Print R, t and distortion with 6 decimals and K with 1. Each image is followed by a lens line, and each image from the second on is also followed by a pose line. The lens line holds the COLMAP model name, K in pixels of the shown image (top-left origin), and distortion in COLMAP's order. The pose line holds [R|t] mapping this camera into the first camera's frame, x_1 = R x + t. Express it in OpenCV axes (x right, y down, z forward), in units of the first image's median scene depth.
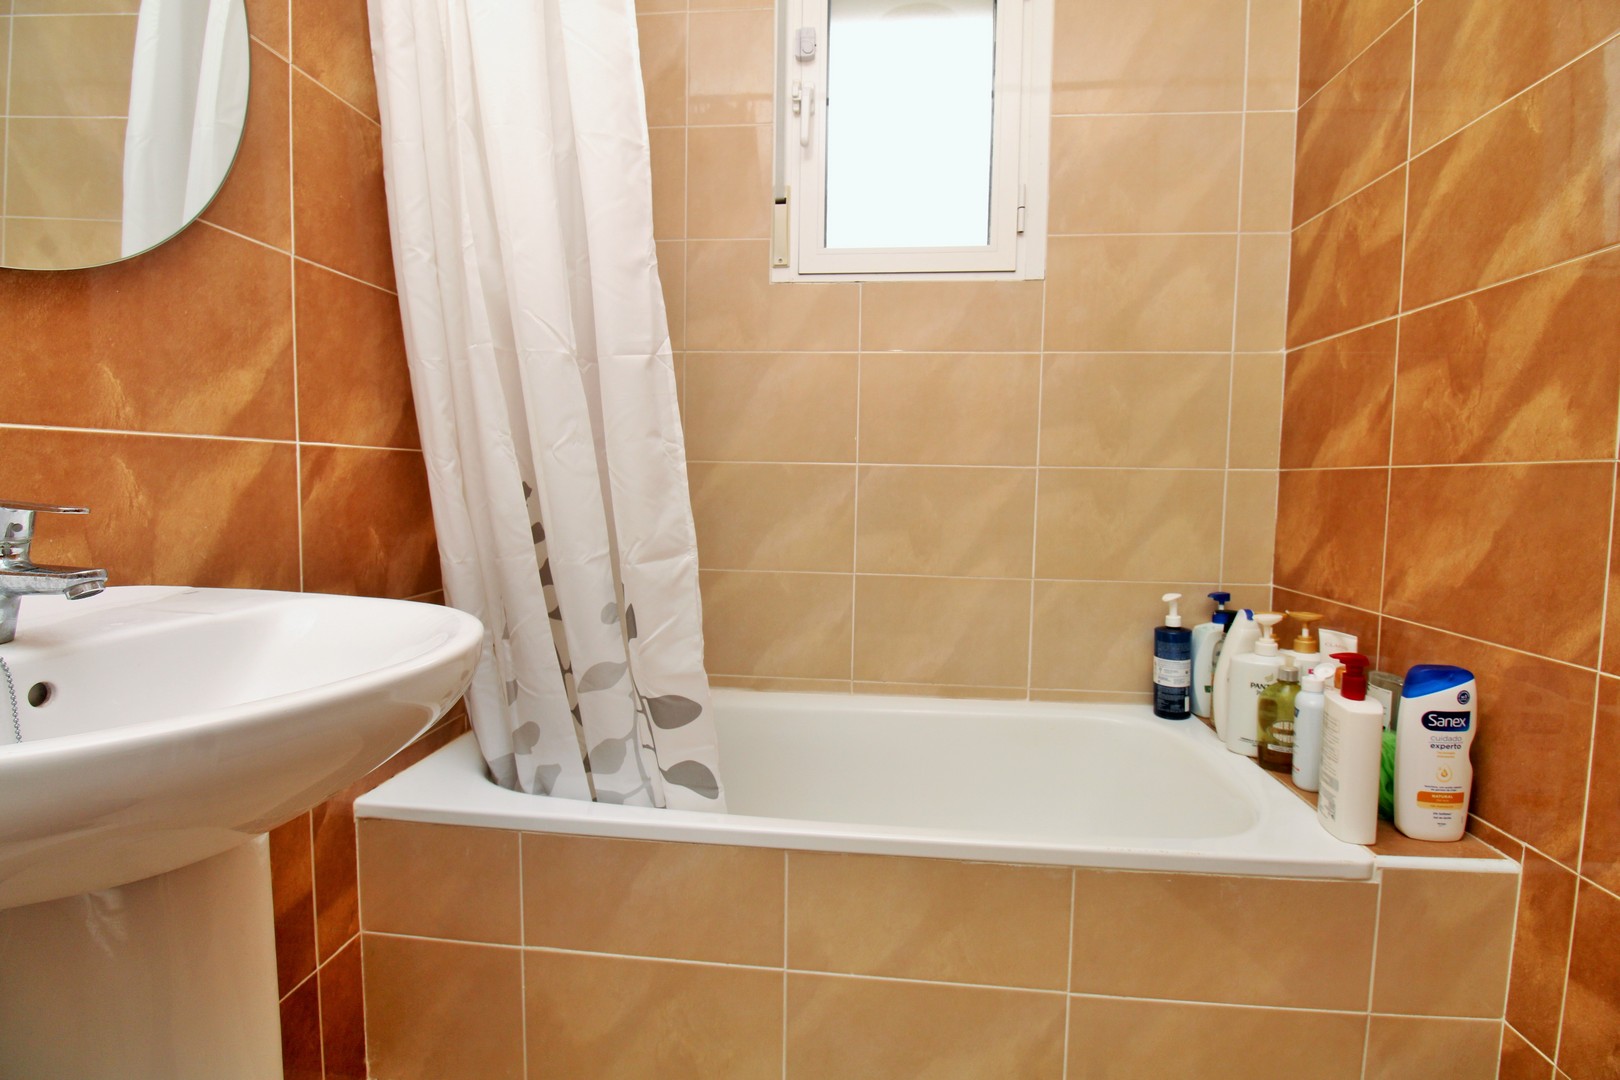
lens RADIAL K [[770.0, 0, 810.0], [0, 770.0, 540.0], [0, 0, 1]] dist [-0.001975, -0.000472]
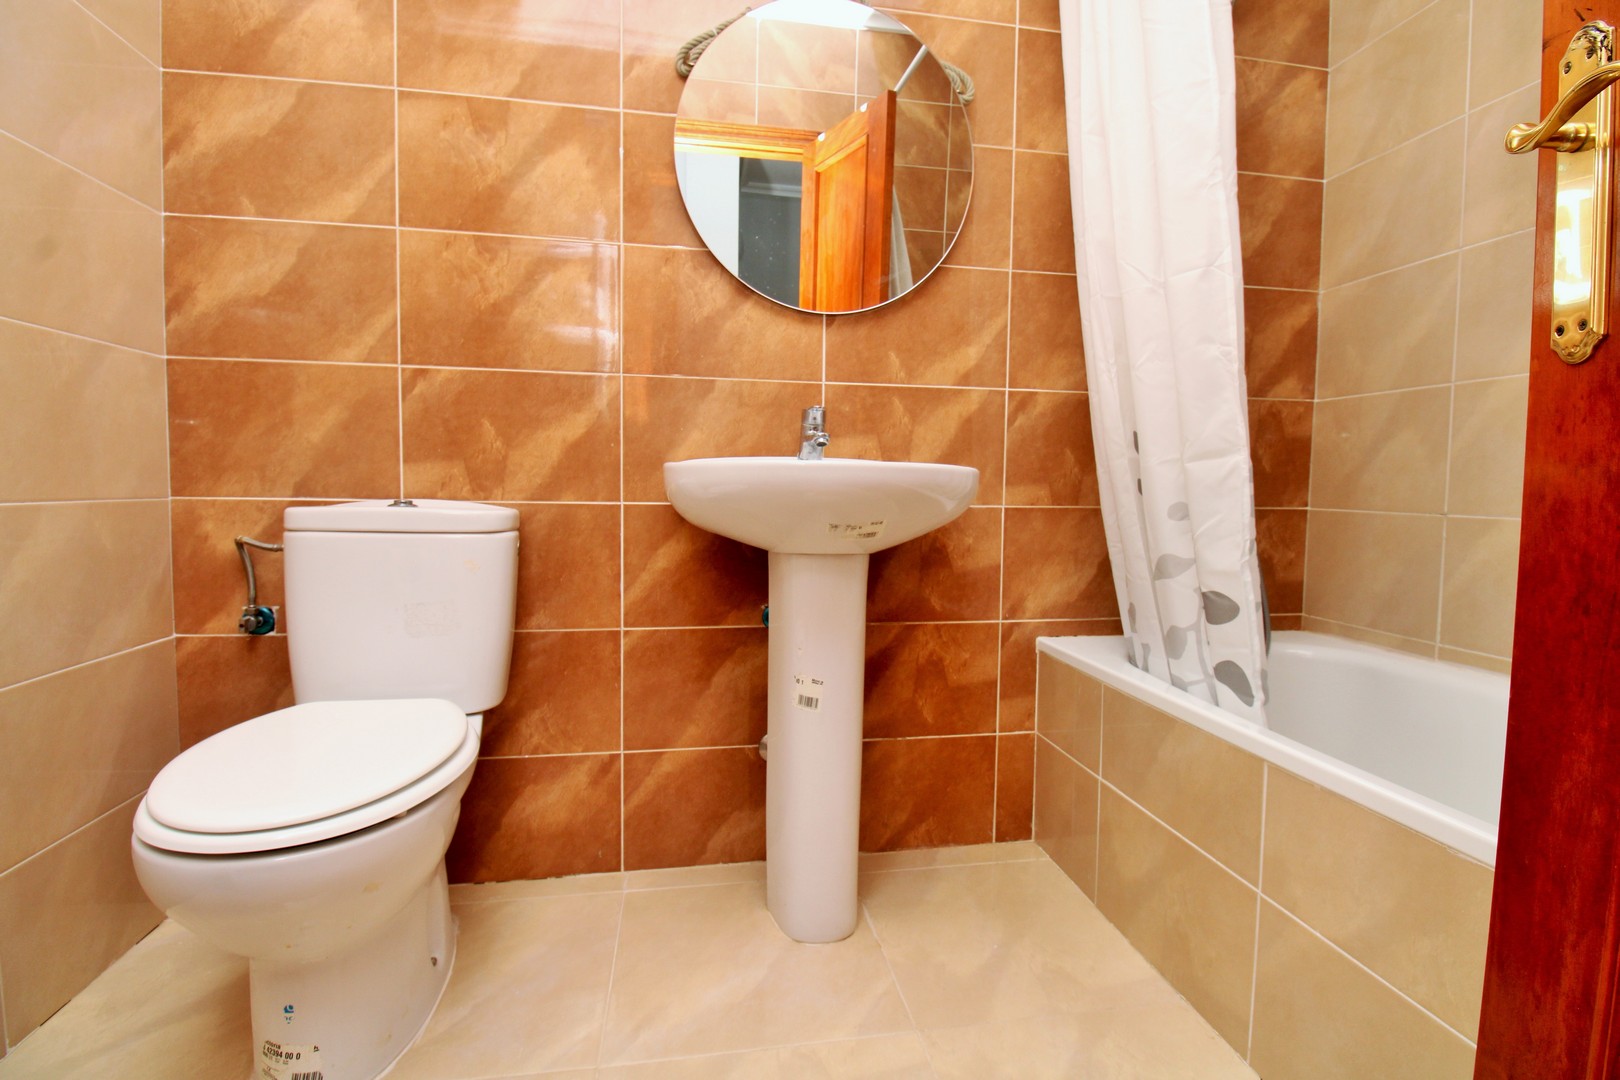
lens RADIAL K [[748.3, 0, 810.0], [0, 748.3, 540.0], [0, 0, 1]] dist [-0.002605, -0.000672]
pose [[0.270451, 0.058188, -0.960974, 0.663876], [-0.086182, 0.995628, 0.036032, 0.148986], [0.958869, 0.073074, 0.274283, 0.200496]]
